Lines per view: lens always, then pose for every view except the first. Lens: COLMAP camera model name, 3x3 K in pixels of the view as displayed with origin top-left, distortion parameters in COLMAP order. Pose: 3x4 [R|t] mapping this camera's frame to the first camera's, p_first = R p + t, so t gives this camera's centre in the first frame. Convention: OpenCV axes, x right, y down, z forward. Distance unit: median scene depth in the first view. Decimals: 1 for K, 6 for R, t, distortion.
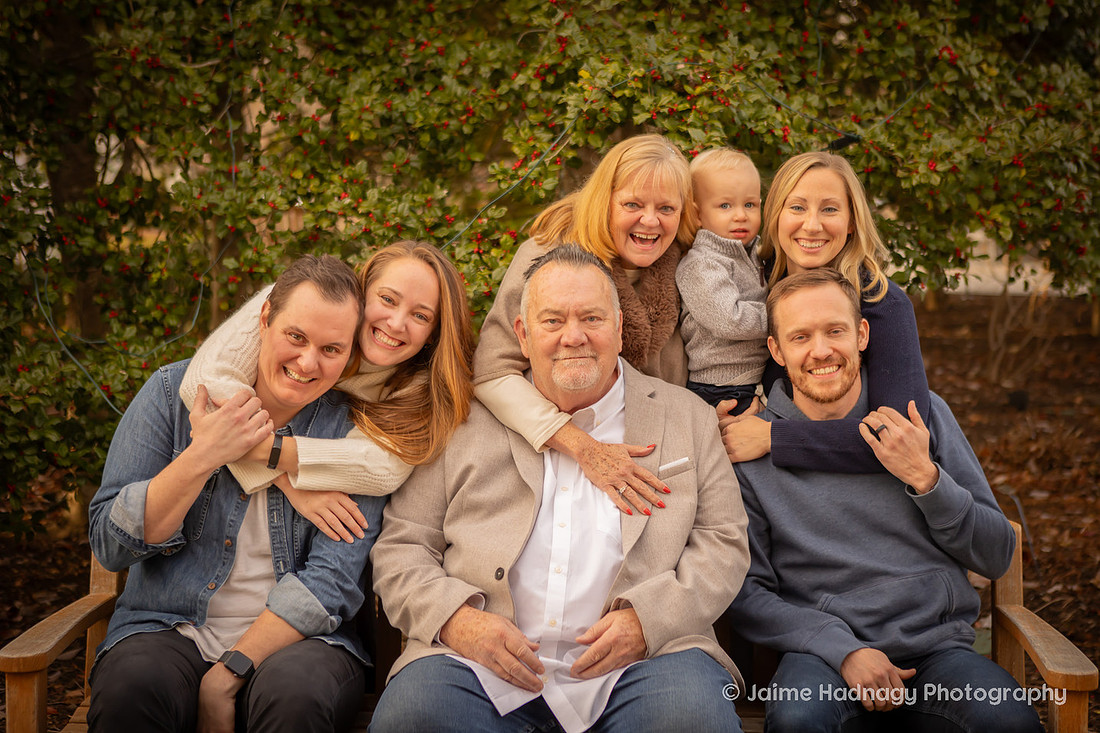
lens RADIAL K [[1021.7, 0, 550.0], [0, 1021.7, 366.5], [0, 0, 1]] dist [0.007477, 0.013176]
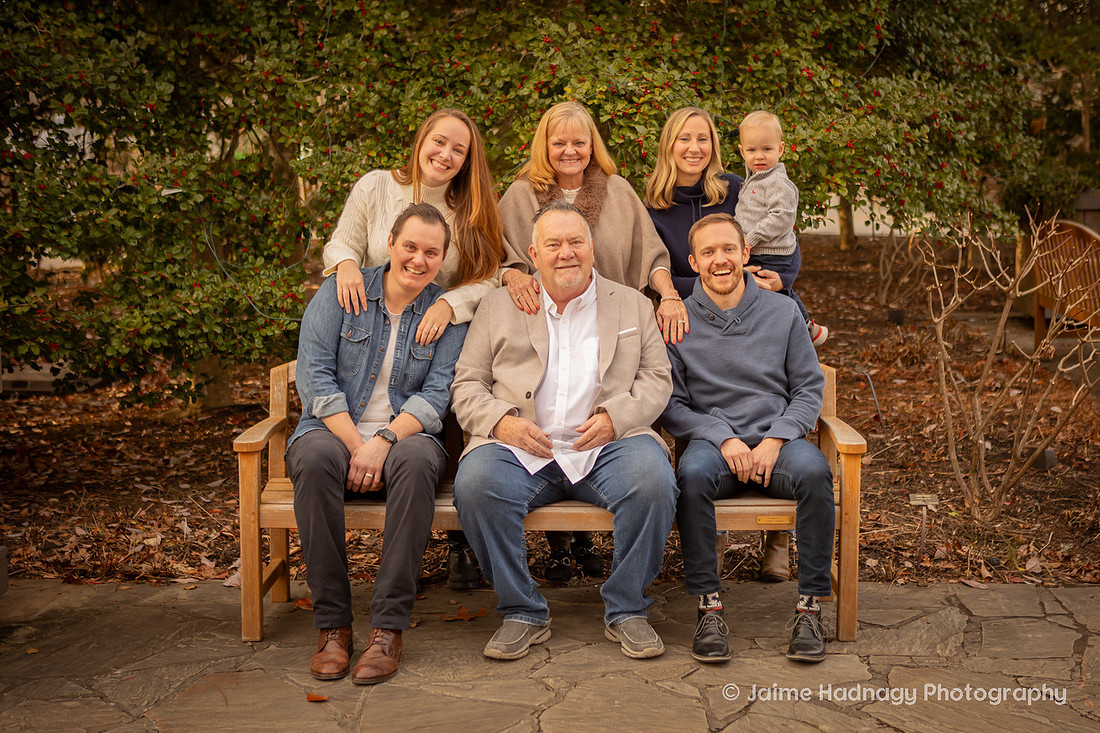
lens RADIAL K [[1583.4, 0, 550.0], [0, 1583.4, 366.5], [0, 0, 1]] dist [-0.021608, -0.027224]
pose [[0.998394, -0.011328, 0.055507, -0.123337], [0.011621, 0.999920, -0.004955, 0.134320], [-0.055446, 0.005592, 0.998446, -1.300062]]
